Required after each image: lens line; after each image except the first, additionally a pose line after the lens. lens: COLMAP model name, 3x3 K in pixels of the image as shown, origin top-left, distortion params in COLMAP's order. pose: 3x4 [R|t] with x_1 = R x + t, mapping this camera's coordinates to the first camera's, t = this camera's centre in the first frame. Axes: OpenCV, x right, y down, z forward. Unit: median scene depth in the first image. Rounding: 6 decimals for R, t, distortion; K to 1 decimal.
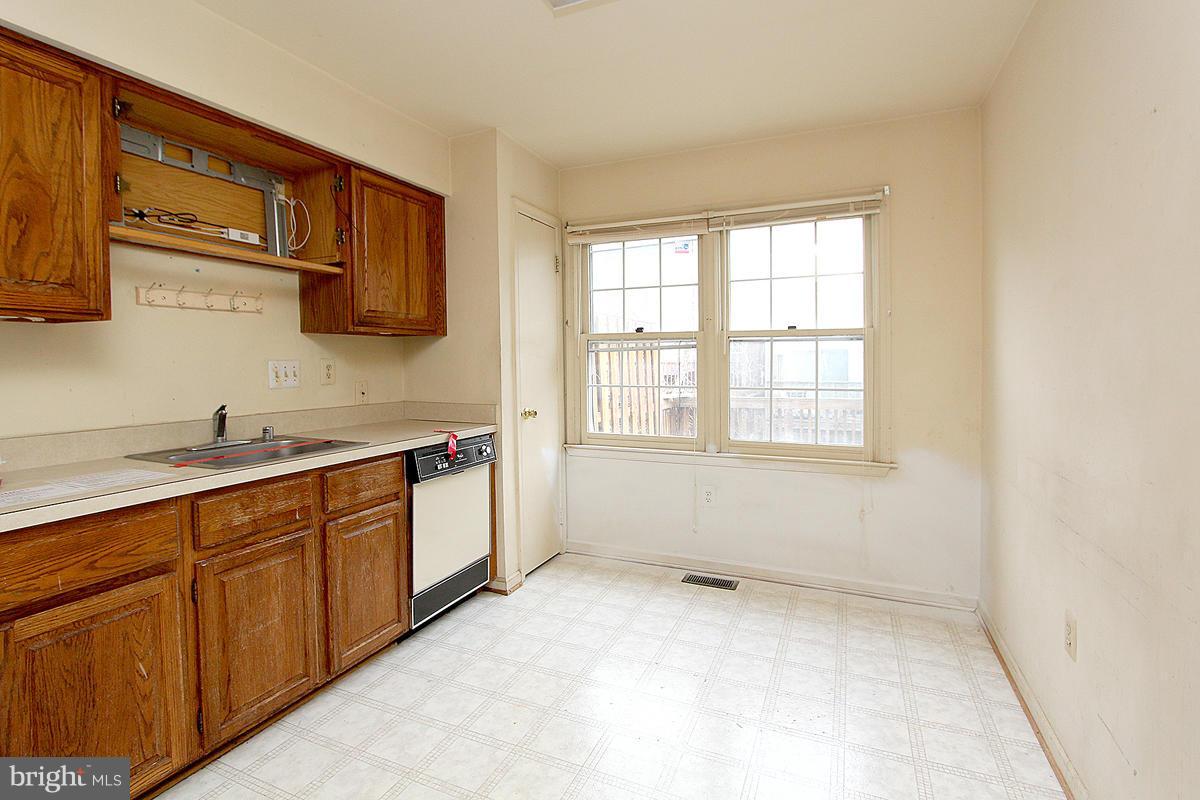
lens RADIAL K [[587.8, 0, 569.7], [0, 587.8, 357.7], [0, 0, 1]] dist [-0.002982, 0.000197]
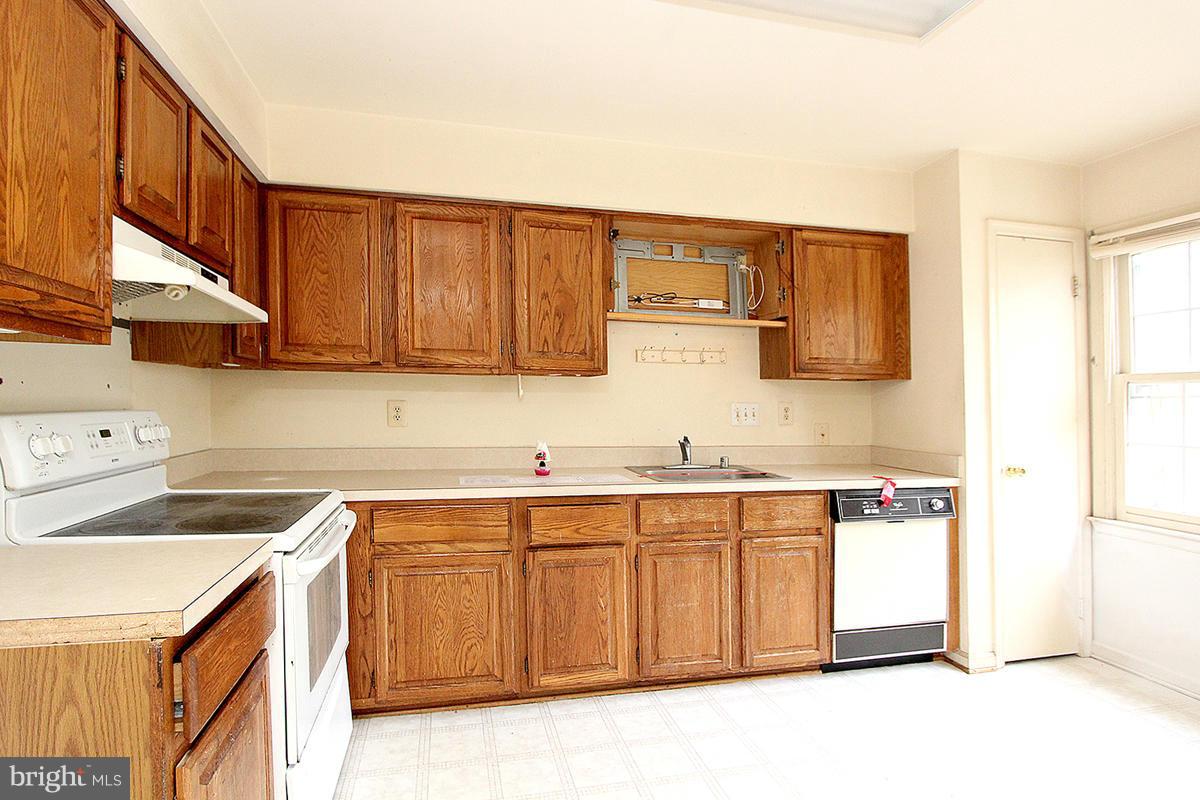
lens RADIAL K [[605.7, 0, 598.6], [0, 605.7, 389.4], [0, 0, 1]] dist [-0.012665, 0.000955]
pose [[0.633074, -0.001271, -0.774090, 0.299389], [-0.012848, 0.999844, -0.012149, -0.003966], [0.773985, 0.017637, 0.632959, -0.008515]]
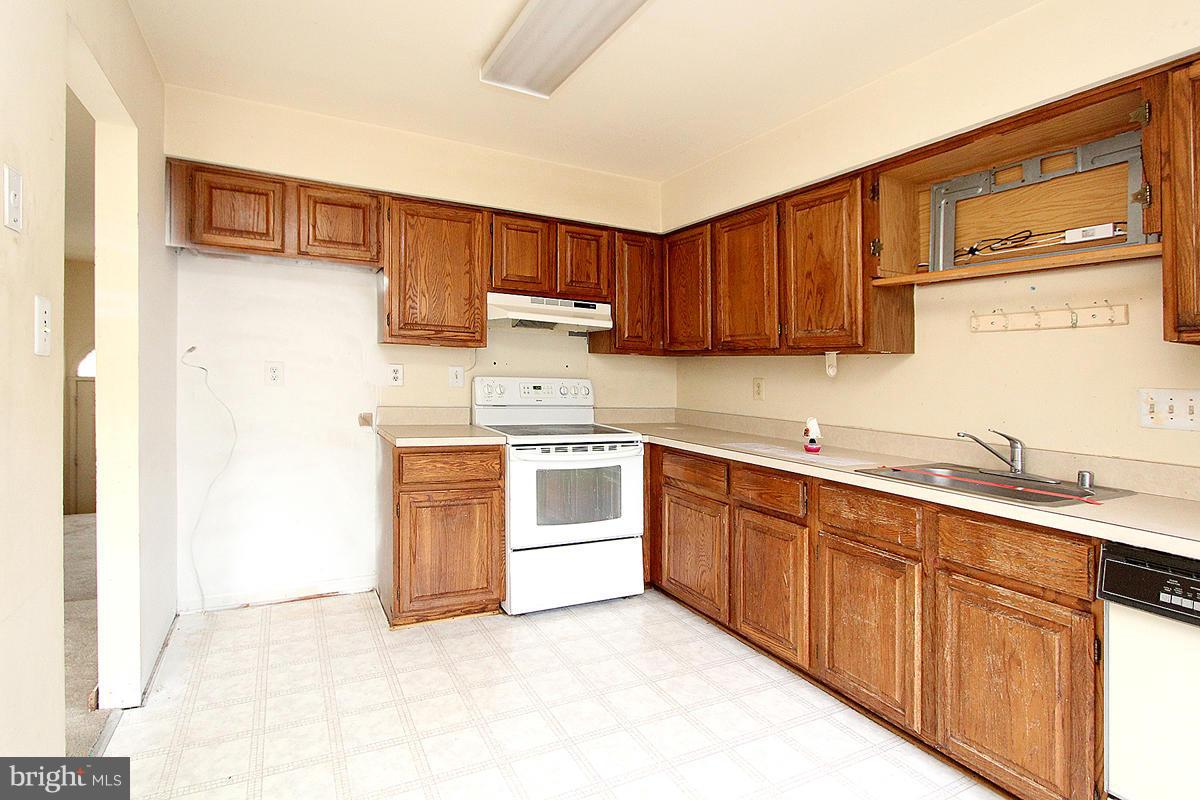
lens RADIAL K [[605.7, 0, 598.6], [0, 605.7, 389.4], [0, 0, 1]] dist [-0.012665, 0.000955]
pose [[-0.591820, 0.008963, -0.806021, 0.511951], [-0.024937, 0.999256, 0.029422, 0.001361], [0.805685, 0.037512, -0.591156, 0.943982]]
